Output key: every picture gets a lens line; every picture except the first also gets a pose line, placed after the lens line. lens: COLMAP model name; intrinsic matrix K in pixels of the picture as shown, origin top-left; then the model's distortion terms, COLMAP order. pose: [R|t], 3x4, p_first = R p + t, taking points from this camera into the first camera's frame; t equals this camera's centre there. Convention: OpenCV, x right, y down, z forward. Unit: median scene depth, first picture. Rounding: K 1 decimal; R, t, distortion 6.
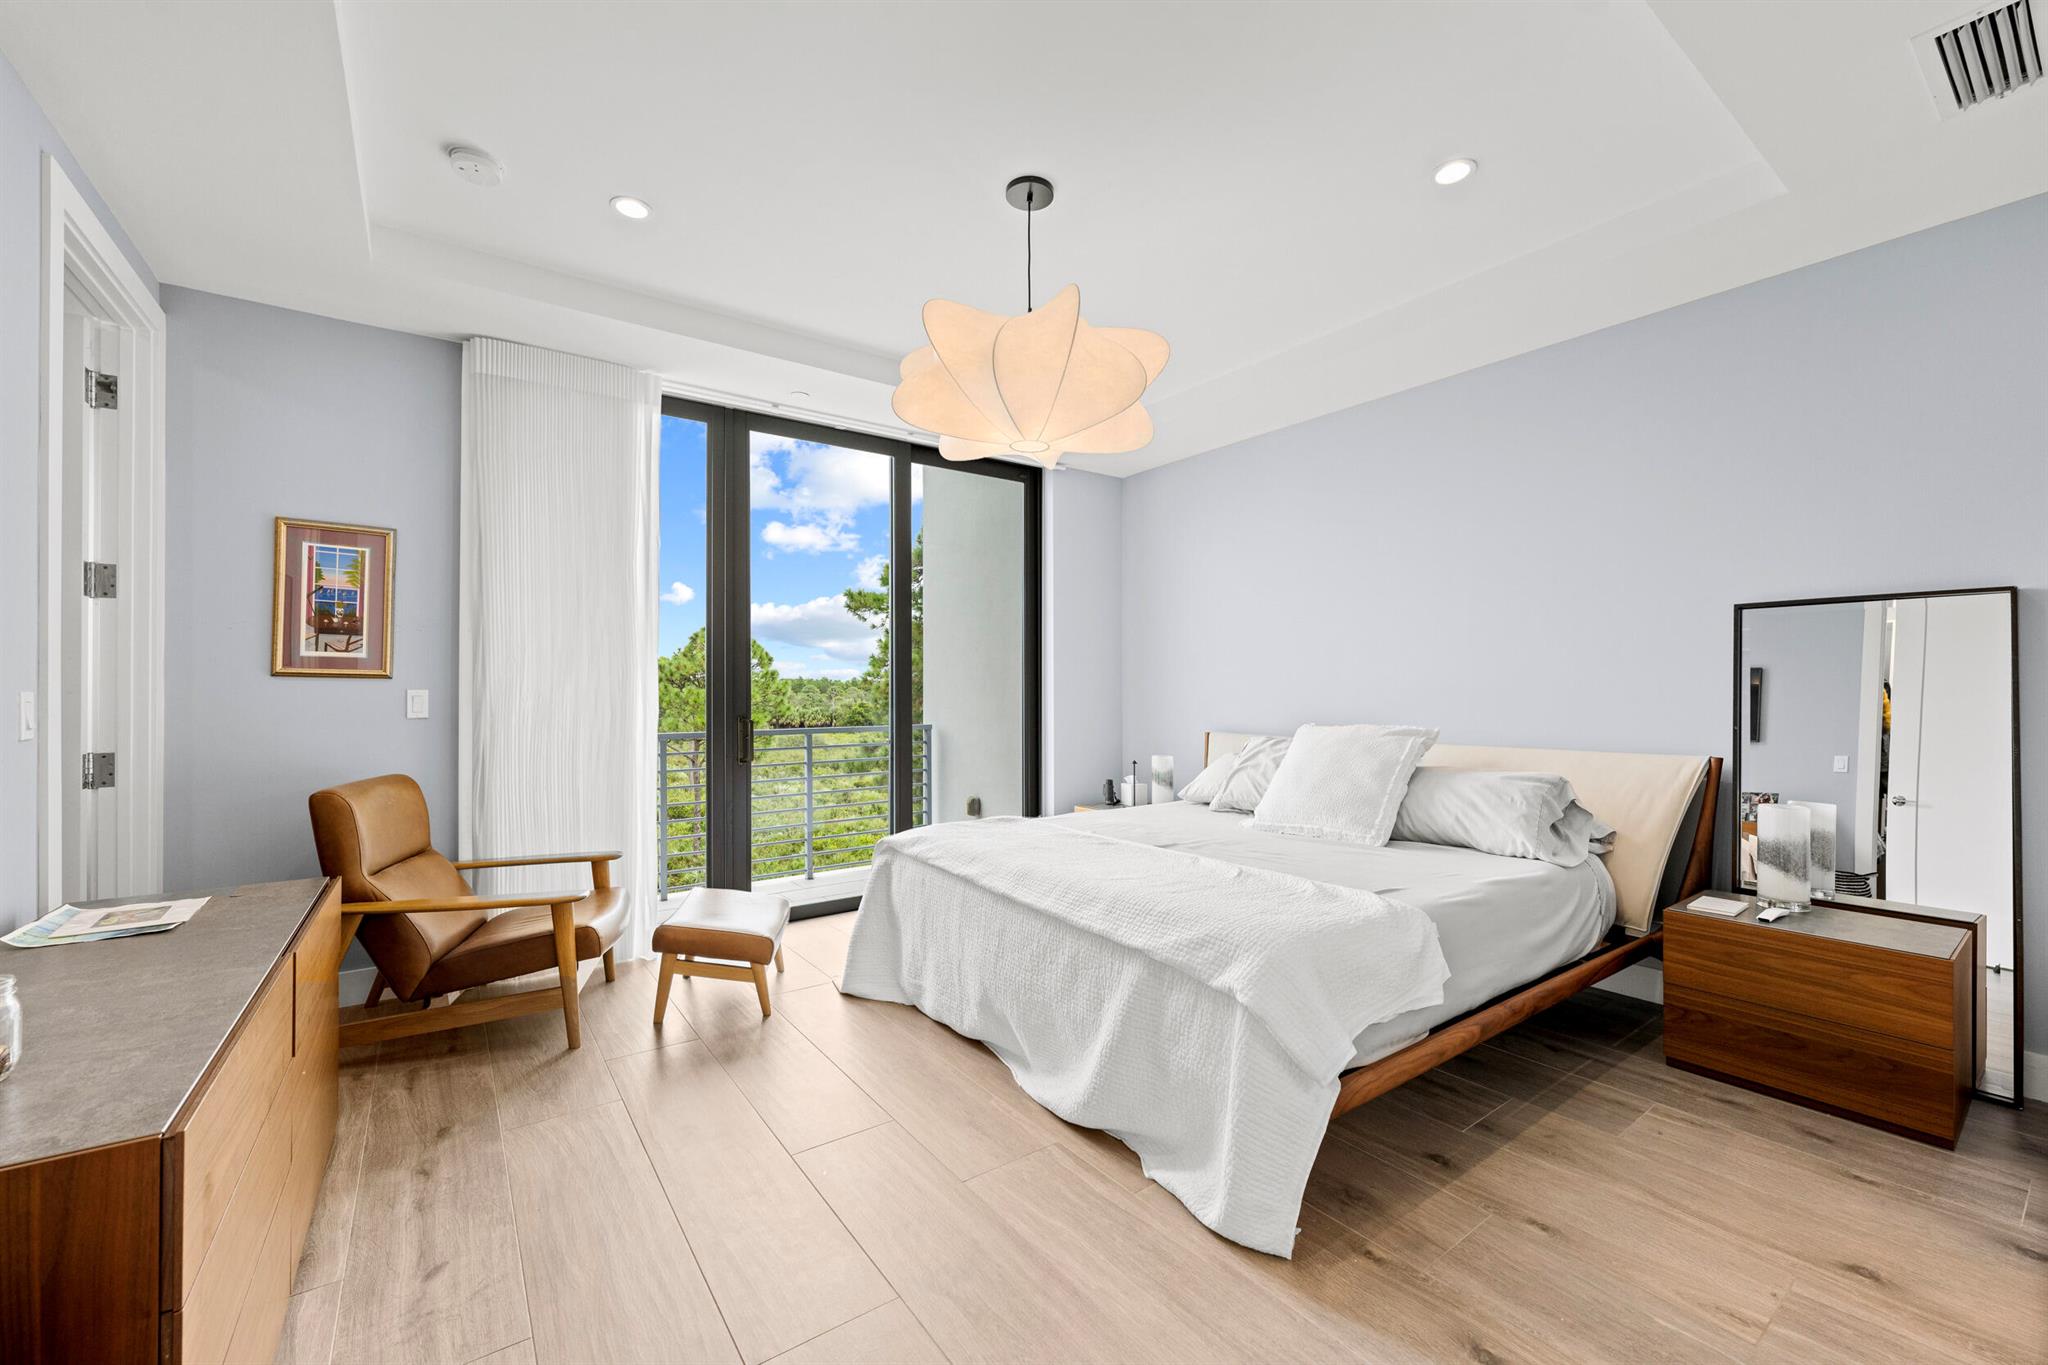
lens RADIAL K [[809.2, 0, 1016.1], [0, 809.2, 678.7], [0, 0, 1]] dist [0.000967, -0.000026]
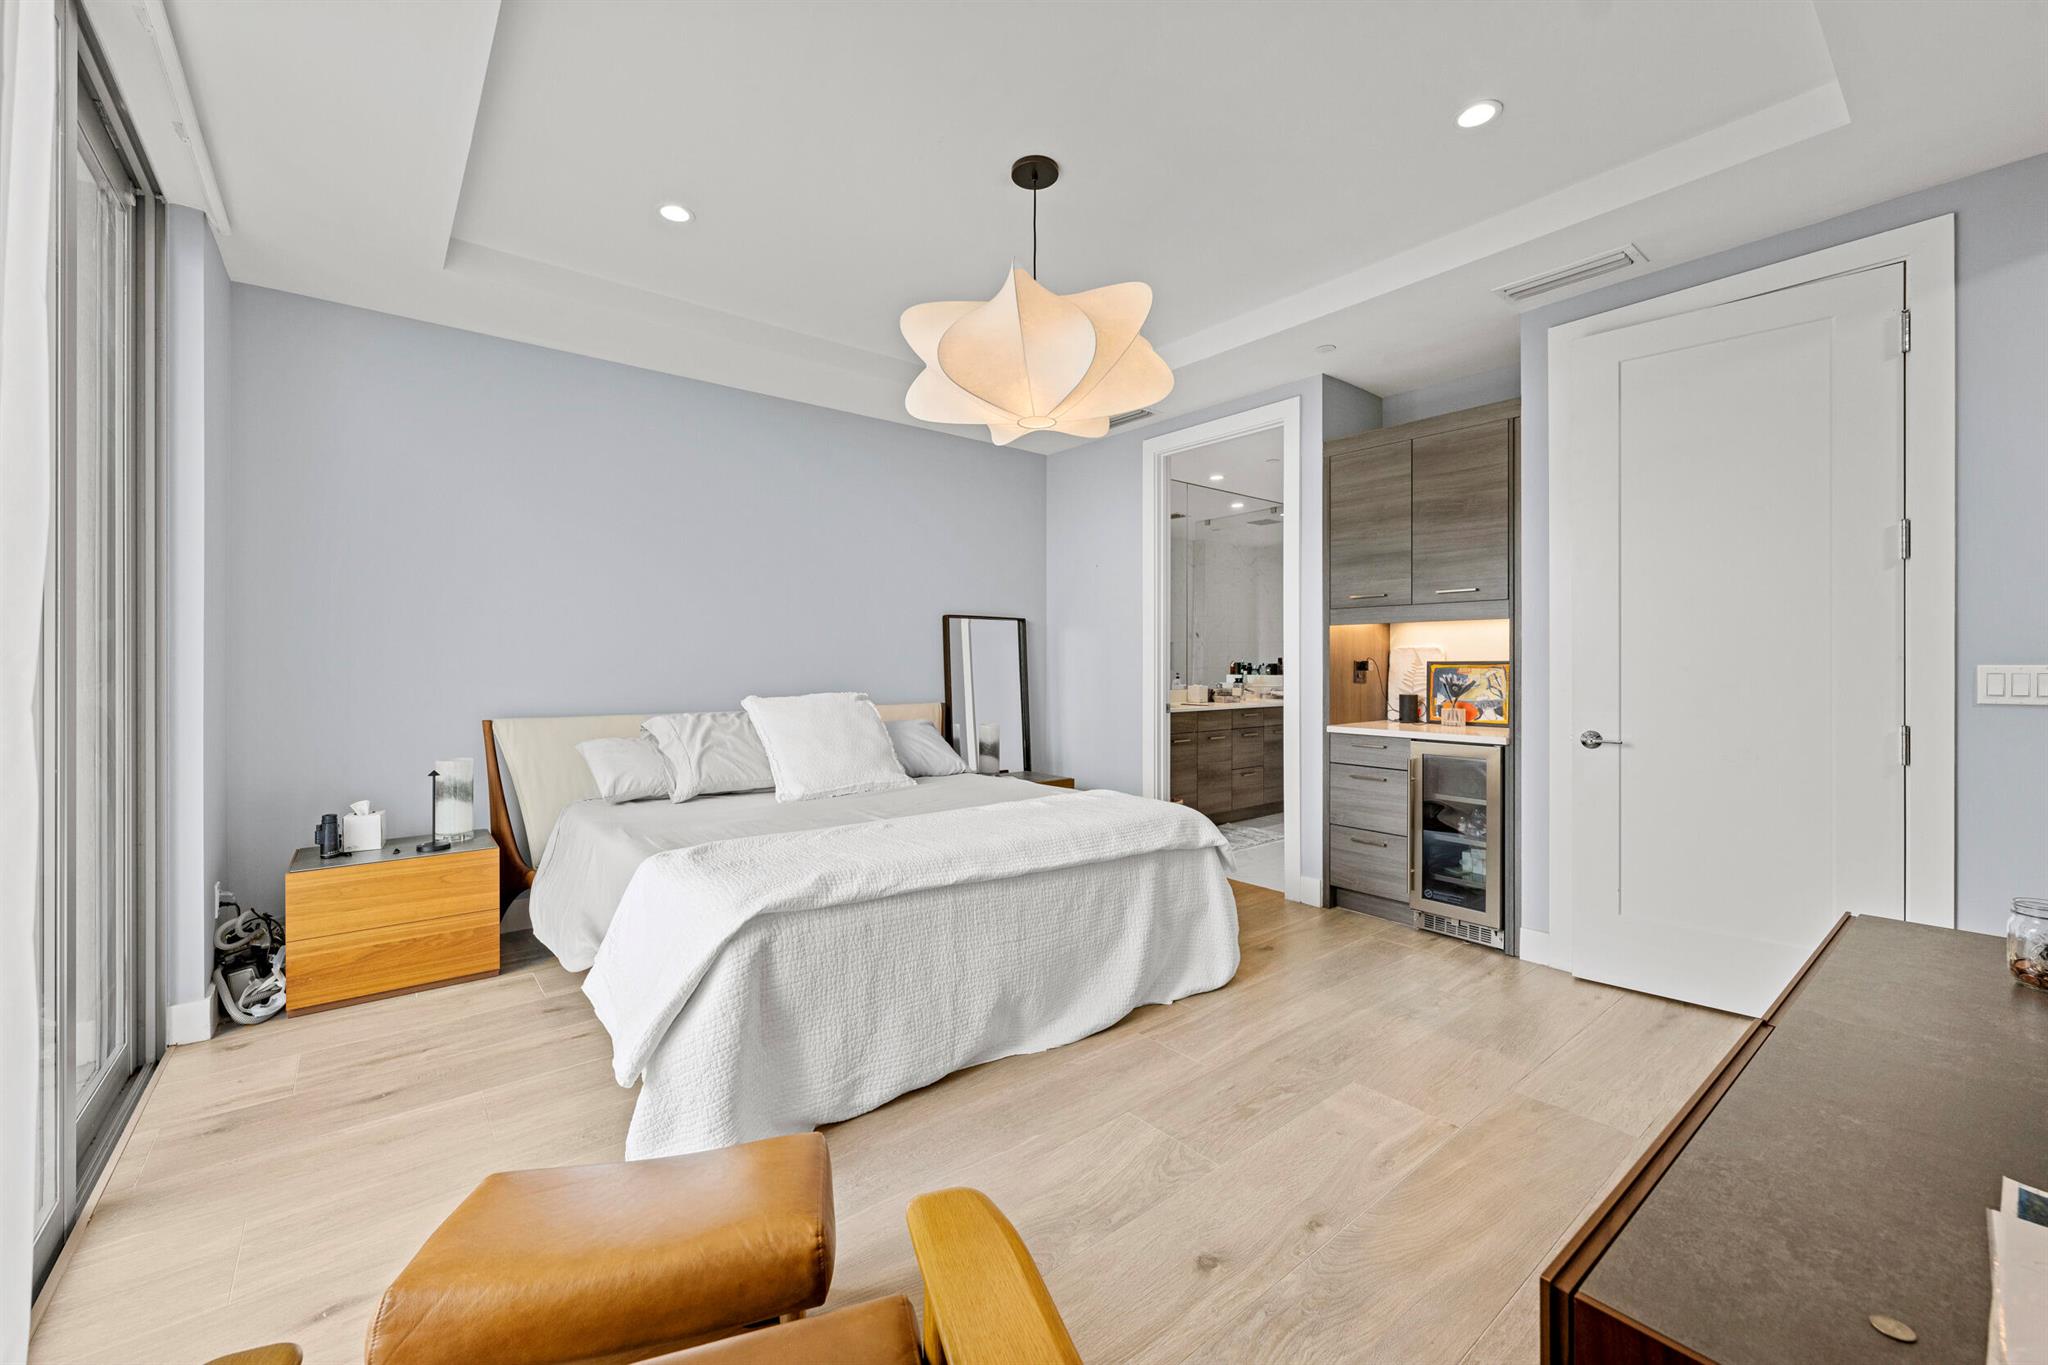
lens RADIAL K [[818.2, 0, 1019.1], [0, 818.2, 660.9], [0, 0, 1]] dist [-0.000123, -0.000007]
pose [[-0.056716, 0.008258, 0.998356, -1.042144], [-0.009867, 0.999912, -0.008831, 0.023102], [-0.998342, -0.010351, -0.056629, 1.115877]]
